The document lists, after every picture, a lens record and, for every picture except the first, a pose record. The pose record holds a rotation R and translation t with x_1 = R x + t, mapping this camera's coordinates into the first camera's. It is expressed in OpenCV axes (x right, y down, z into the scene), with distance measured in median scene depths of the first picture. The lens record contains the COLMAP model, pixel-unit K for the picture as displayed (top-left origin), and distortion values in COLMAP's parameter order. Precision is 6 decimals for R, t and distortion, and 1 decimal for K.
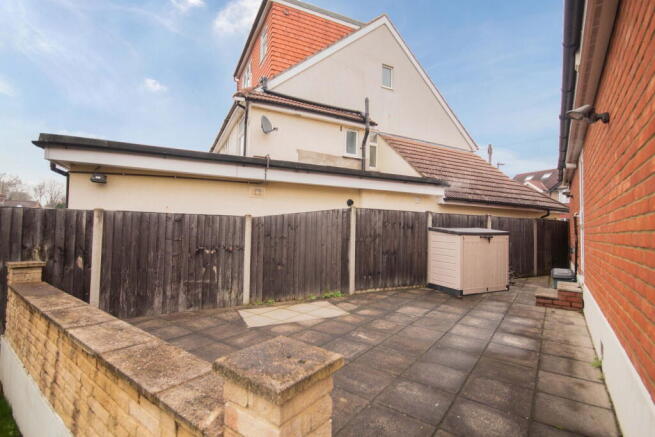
lens RADIAL K [[302.3, 0, 335.9], [0, 302.3, 217.1], [0, 0, 1]] dist [0.002627, -0.000018]
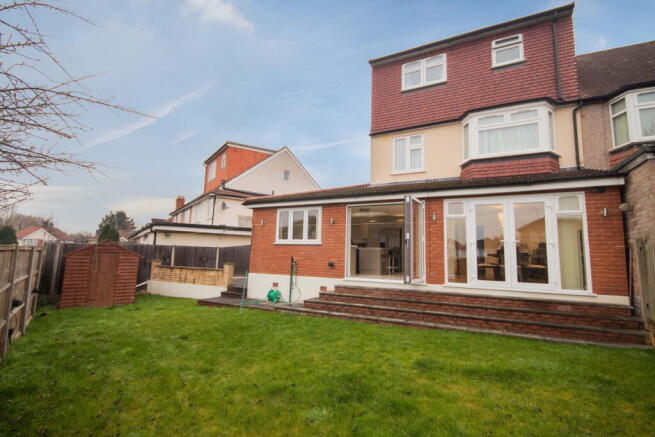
lens RADIAL K [[302.3, 0, 335.9], [0, 302.3, 217.1], [0, 0, 1]] dist [0.002627, -0.000018]
pose [[0.988986, 0.015634, 0.147181, 0.361884], [-0.002988, 0.996312, -0.085752, -0.037888], [-0.147978, 0.084368, 0.985385, -1.843275]]
